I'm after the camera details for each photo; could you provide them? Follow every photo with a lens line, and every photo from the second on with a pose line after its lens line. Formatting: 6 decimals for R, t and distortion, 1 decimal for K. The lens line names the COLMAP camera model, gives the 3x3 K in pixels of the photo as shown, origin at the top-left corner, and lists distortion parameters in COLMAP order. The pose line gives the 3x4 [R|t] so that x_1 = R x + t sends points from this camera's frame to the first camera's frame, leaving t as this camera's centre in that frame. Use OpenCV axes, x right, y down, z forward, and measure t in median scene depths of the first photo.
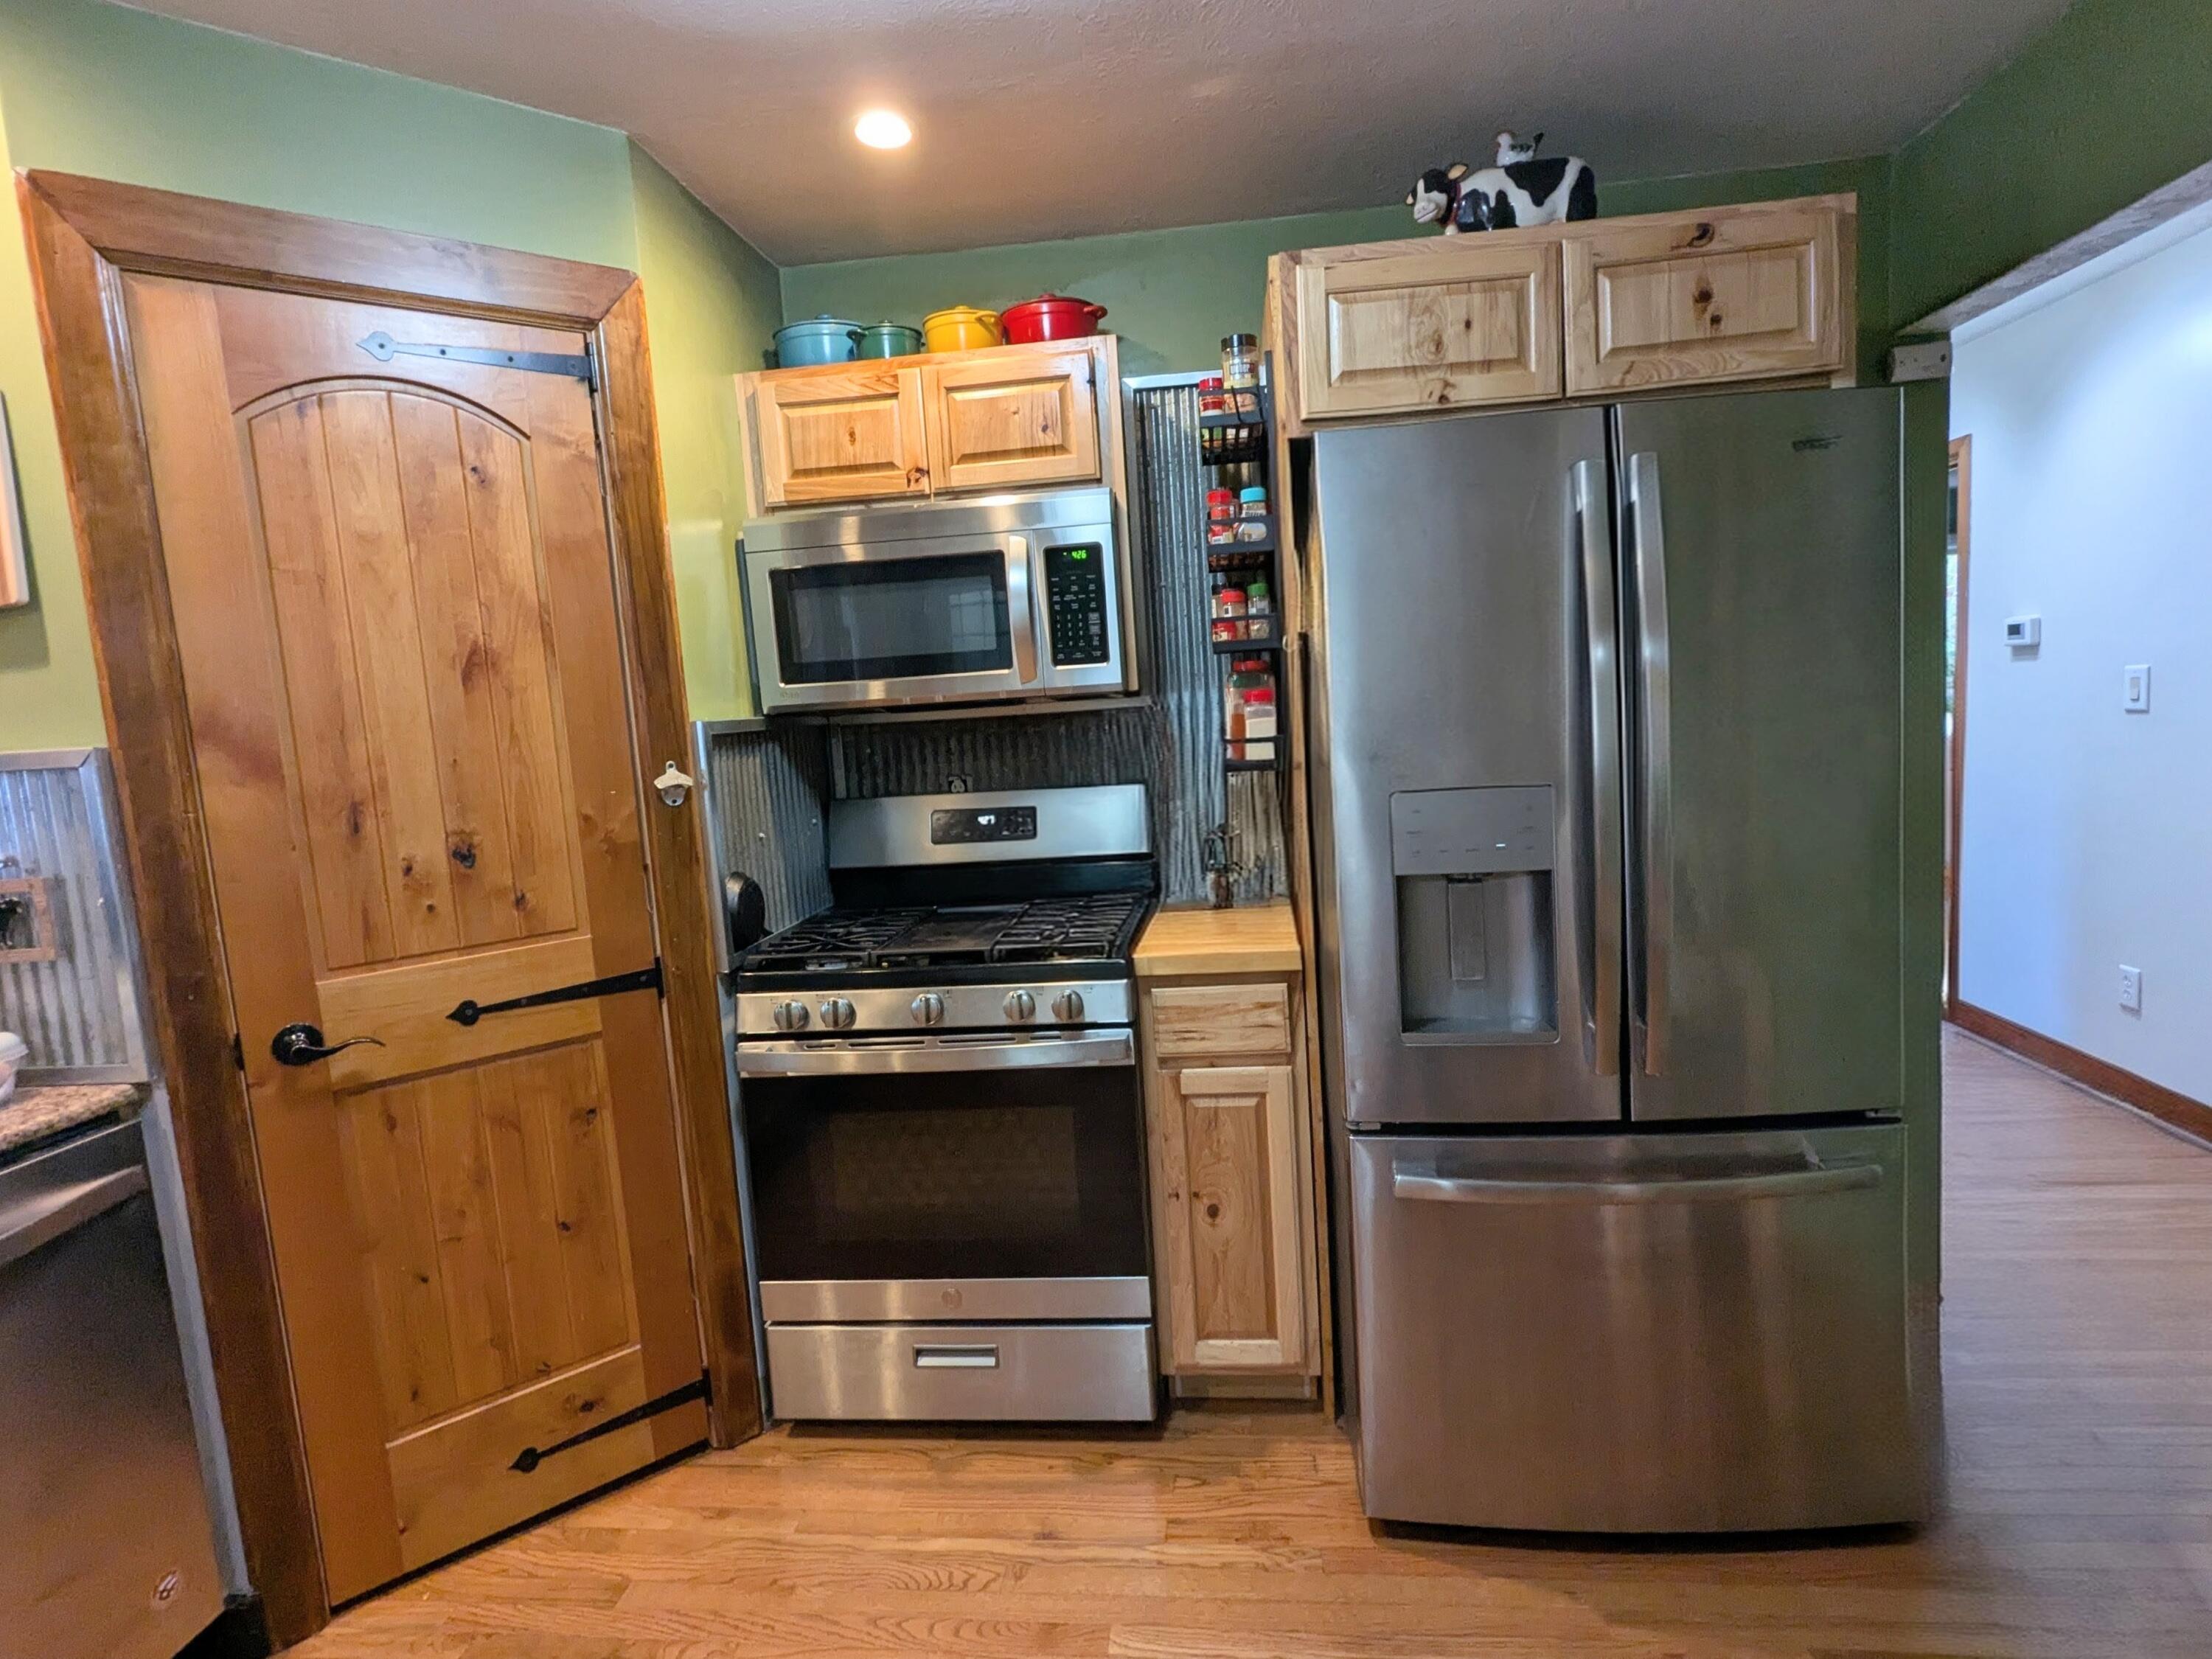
lens RADIAL K [[1137.1, 0, 1106.0], [0, 1137.1, 829.5], [0, 0, 1]] dist [-0.002252, 0.001054]
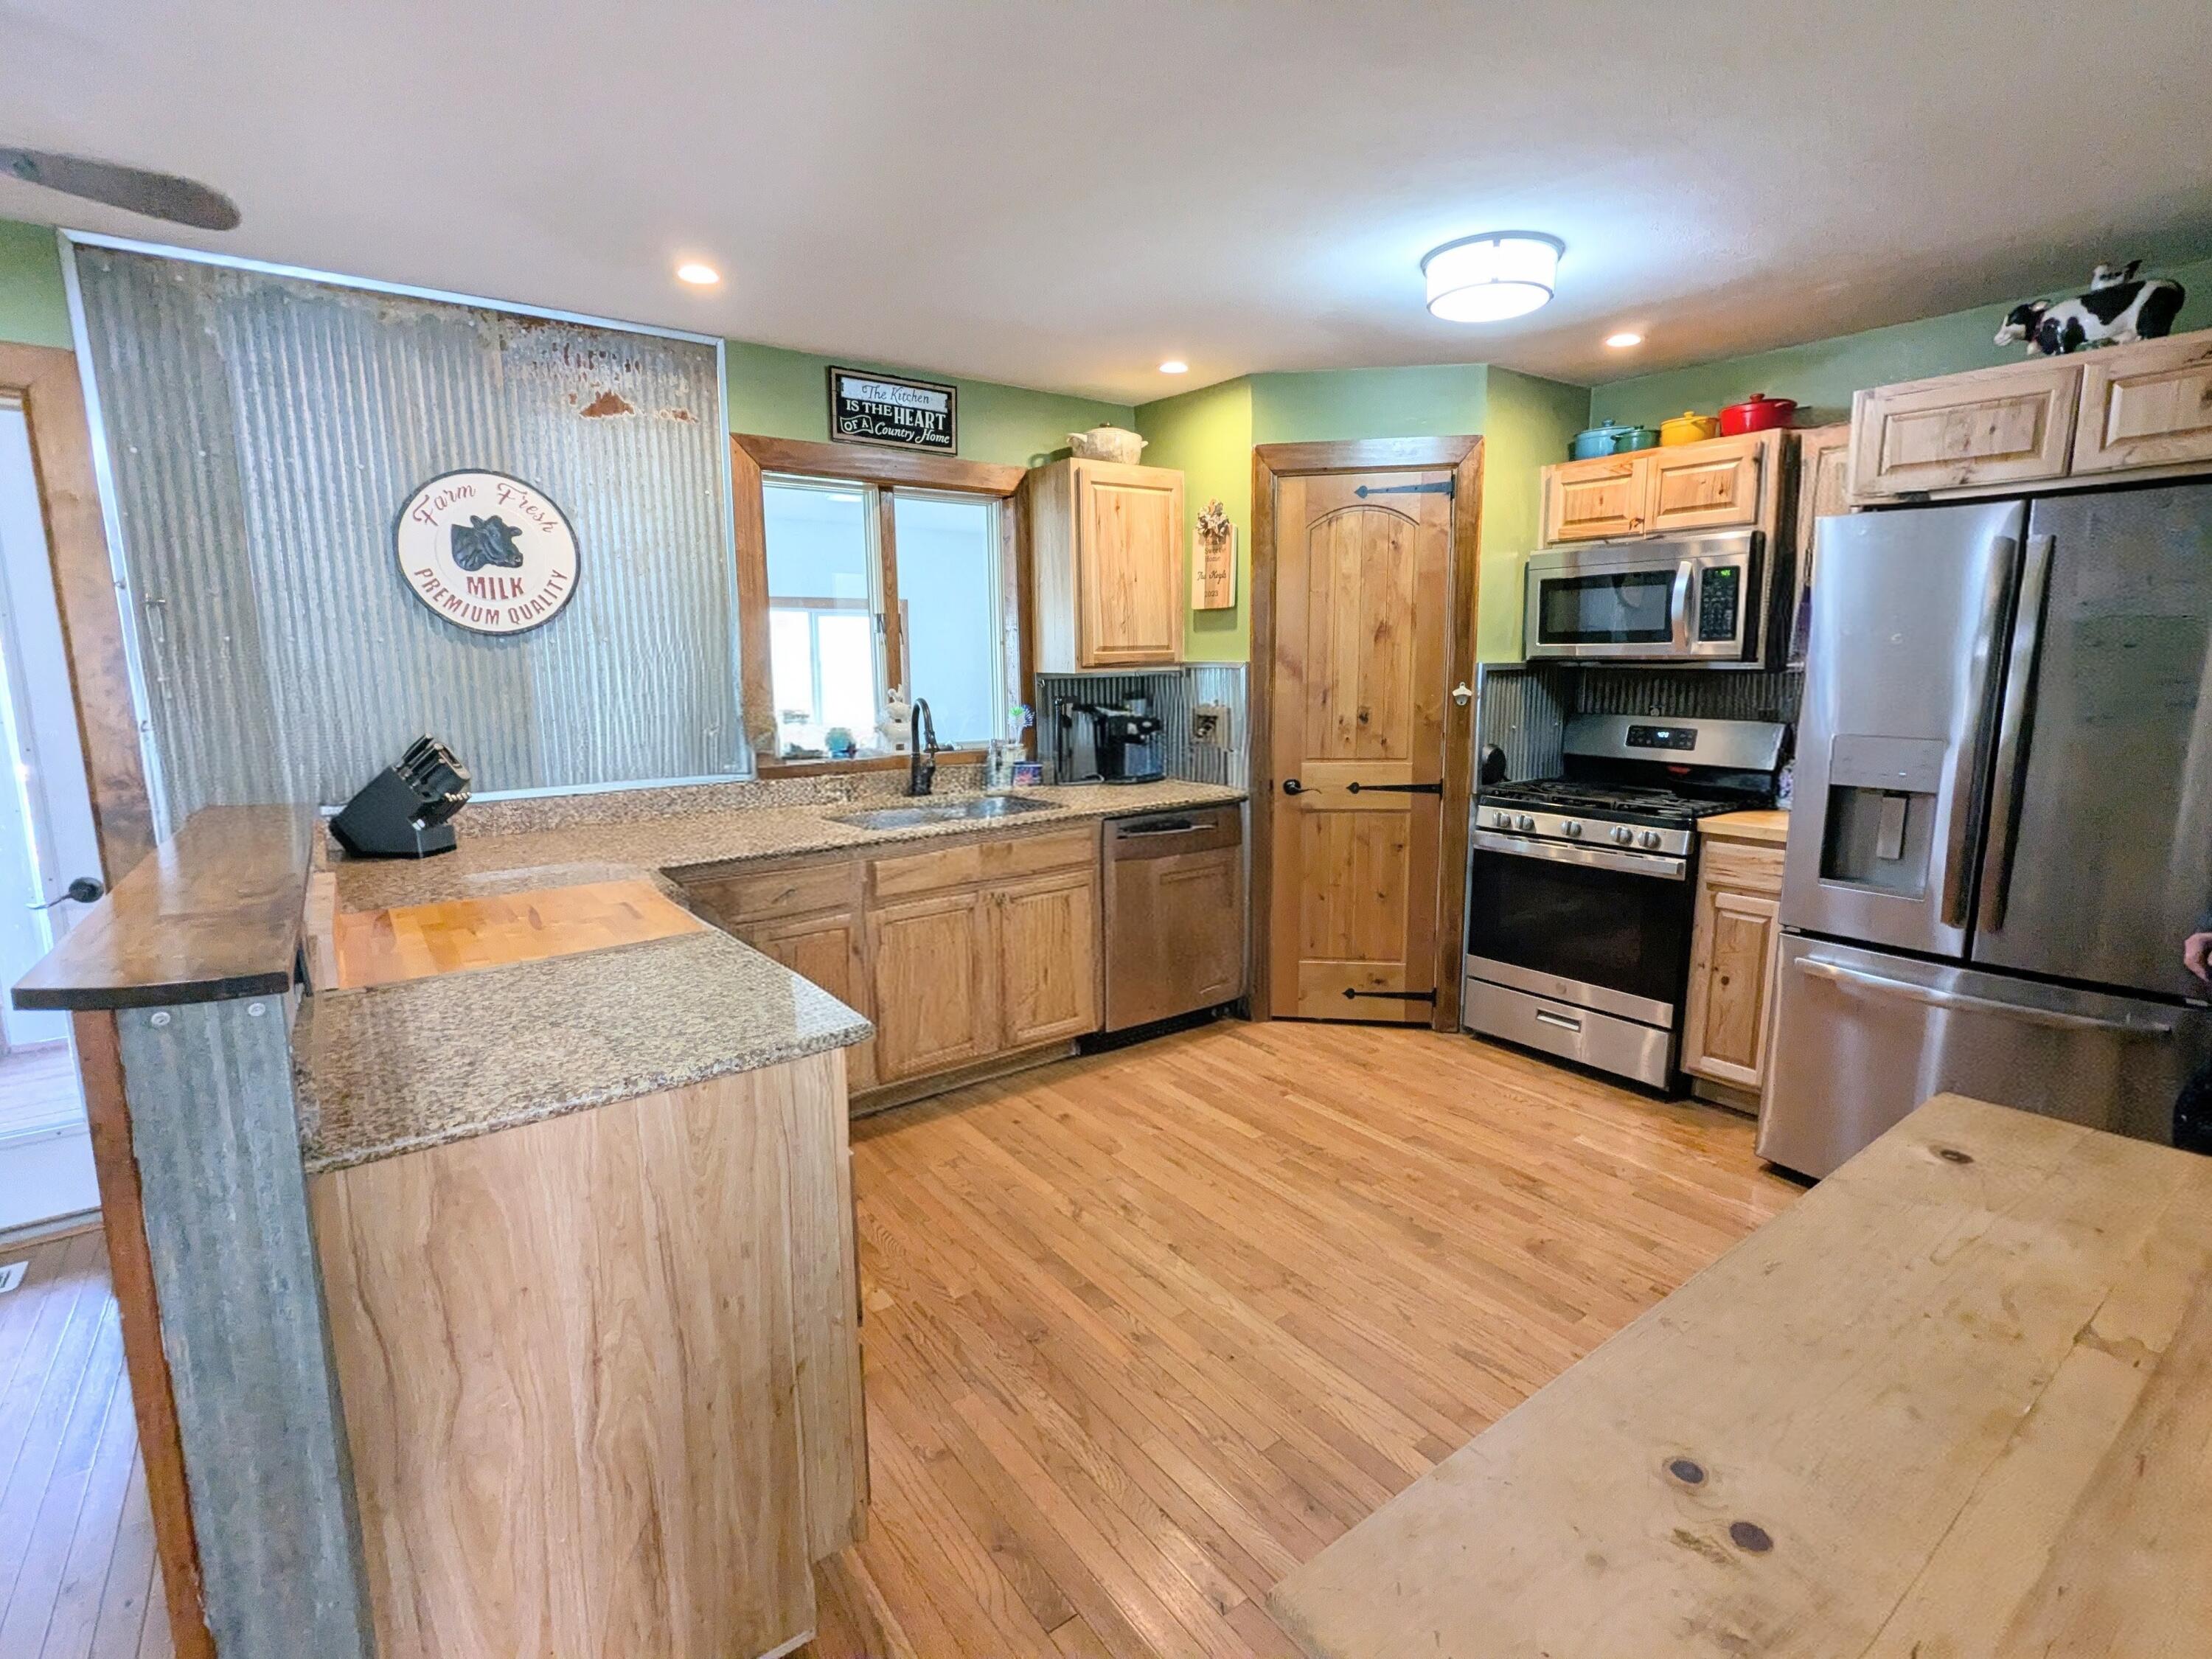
lens RADIAL K [[1045.5, 0, 1106.4], [0, 1045.5, 823.5], [0, 0, 1]] dist [-0.001598, 0.001360]
pose [[0.676962, 0.173786, -0.715207, 0.565550], [-0.113963, 0.984755, 0.131414, 0.014227], [0.727142, -0.007455, 0.686447, -0.737652]]
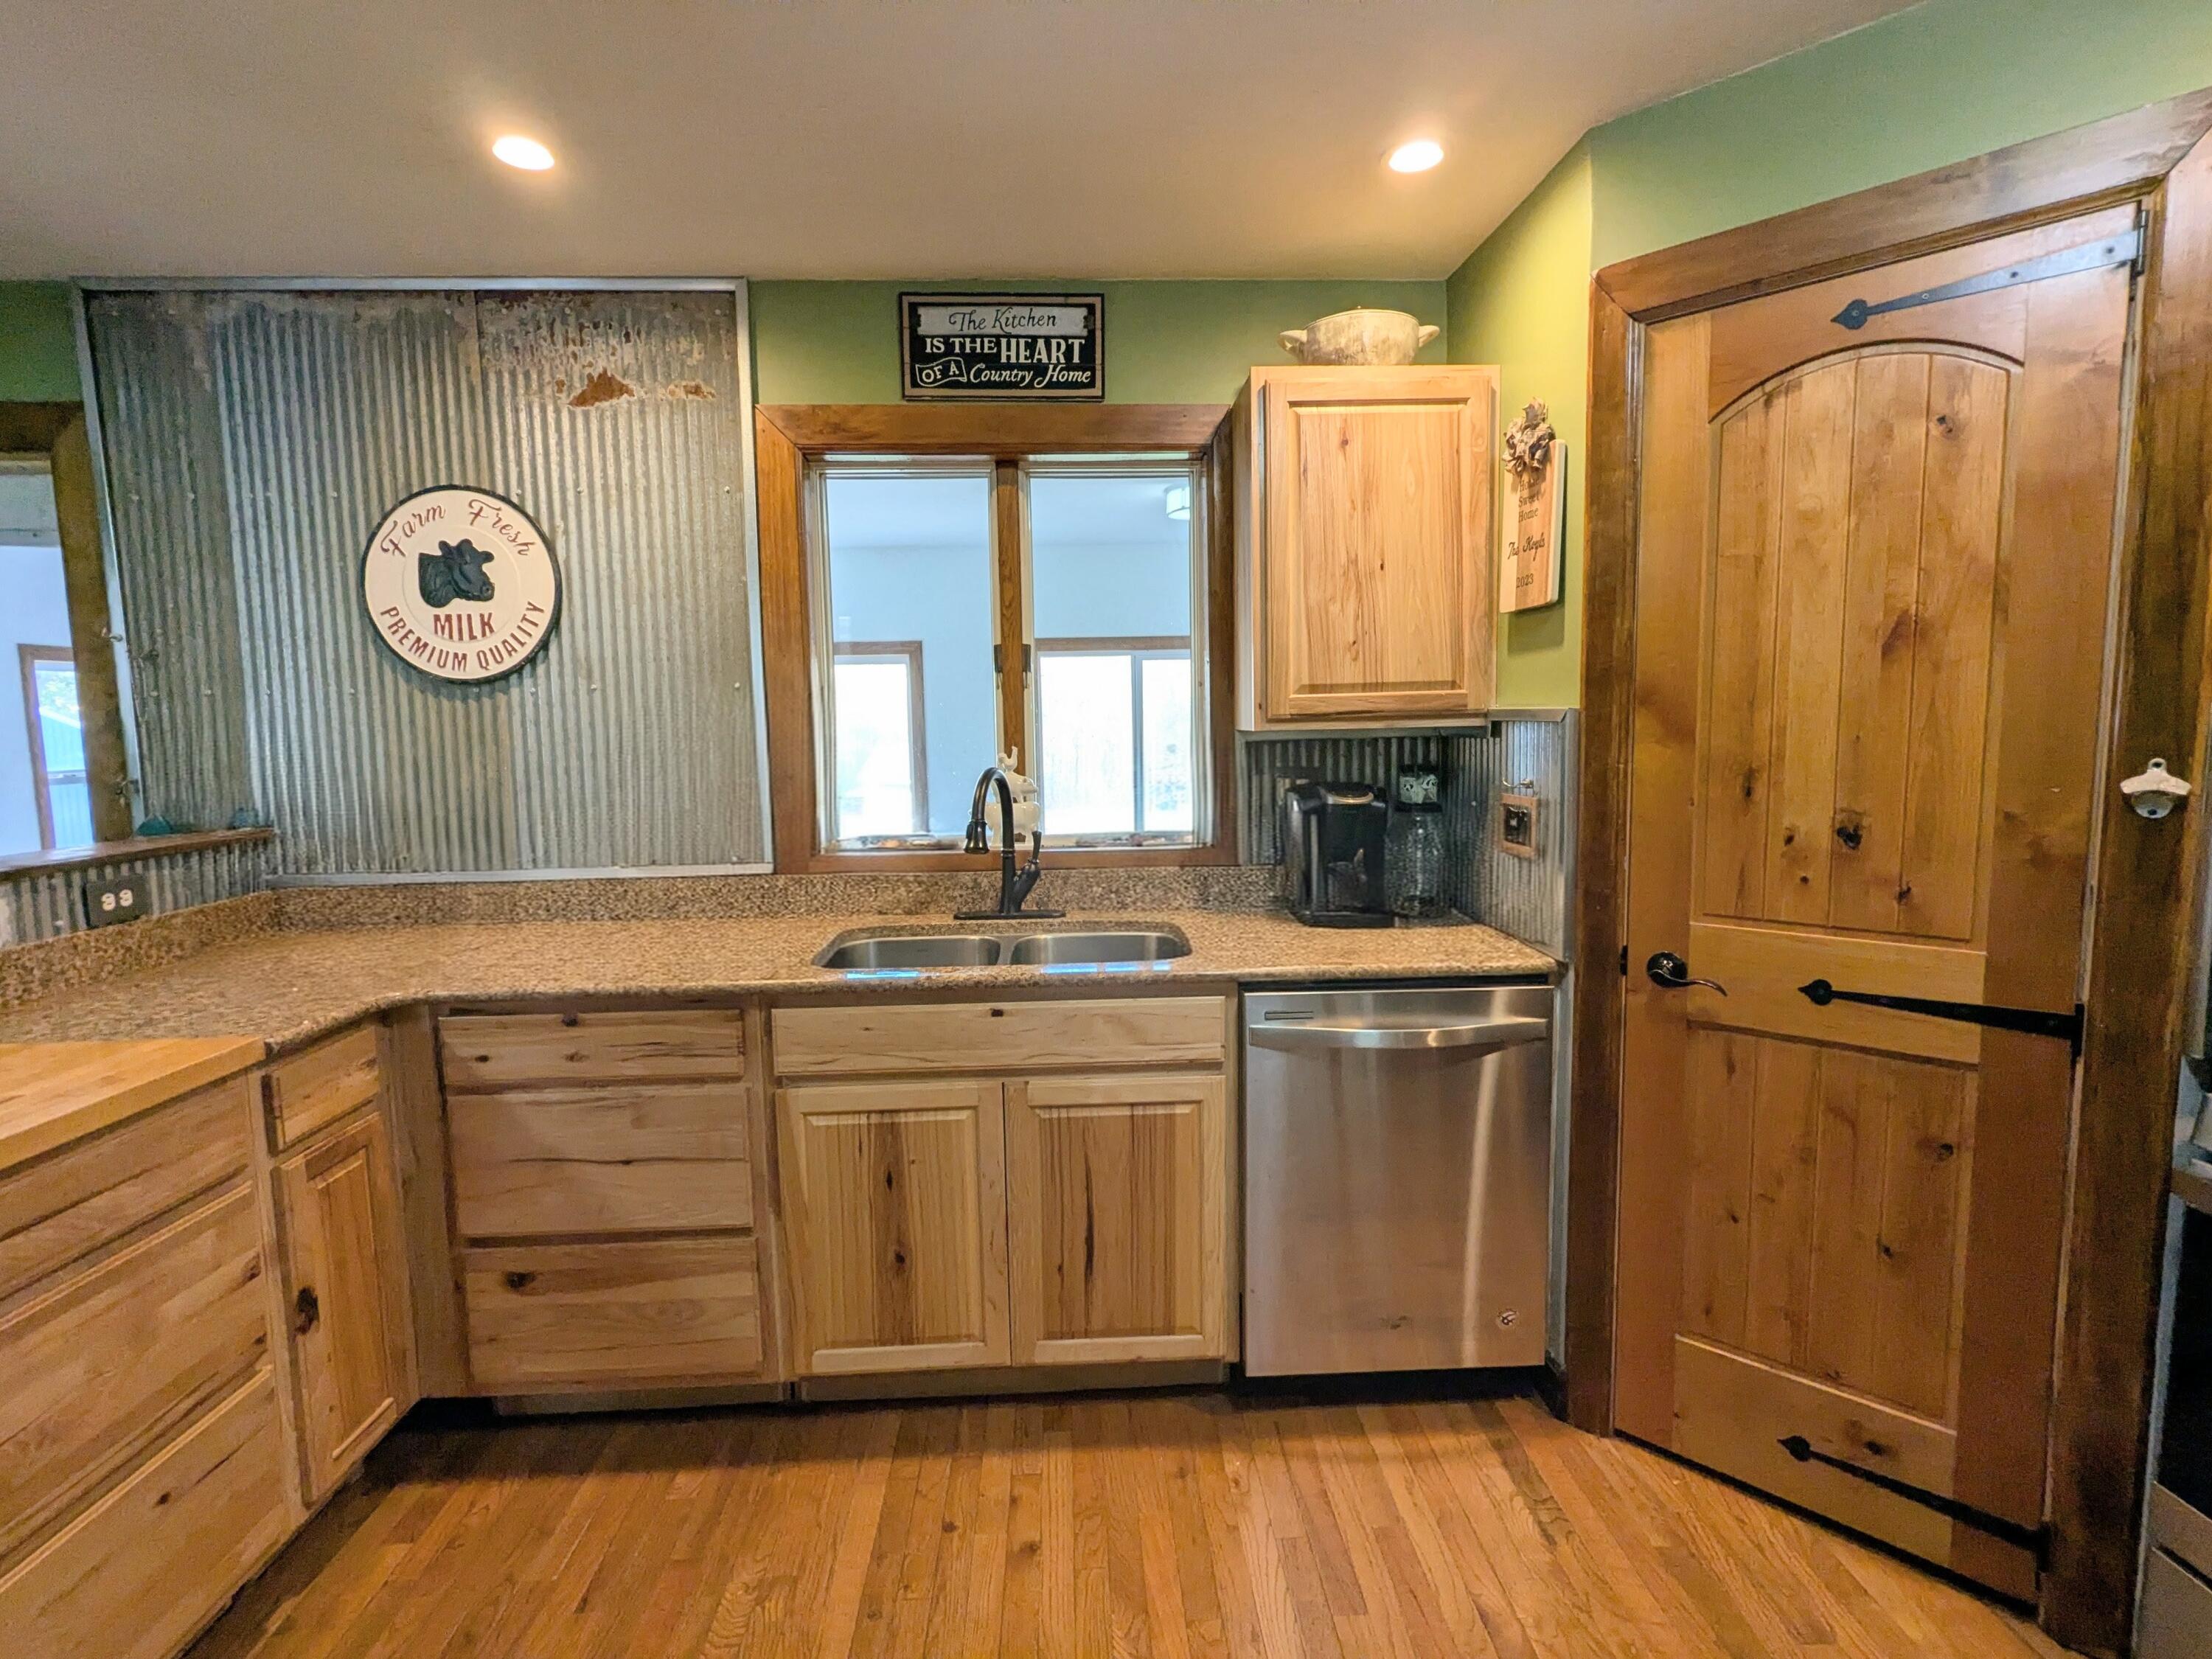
lens RADIAL K [[1045.5, 0, 1106.4], [0, 1045.5, 823.5], [0, 0, 1]] dist [-0.001598, 0.001360]
pose [[0.149975, 0.161062, -0.975483, 0.197244], [-0.101053, 0.983972, 0.146927, -0.050755], [0.983512, 0.076540, 0.163847, 0.215994]]
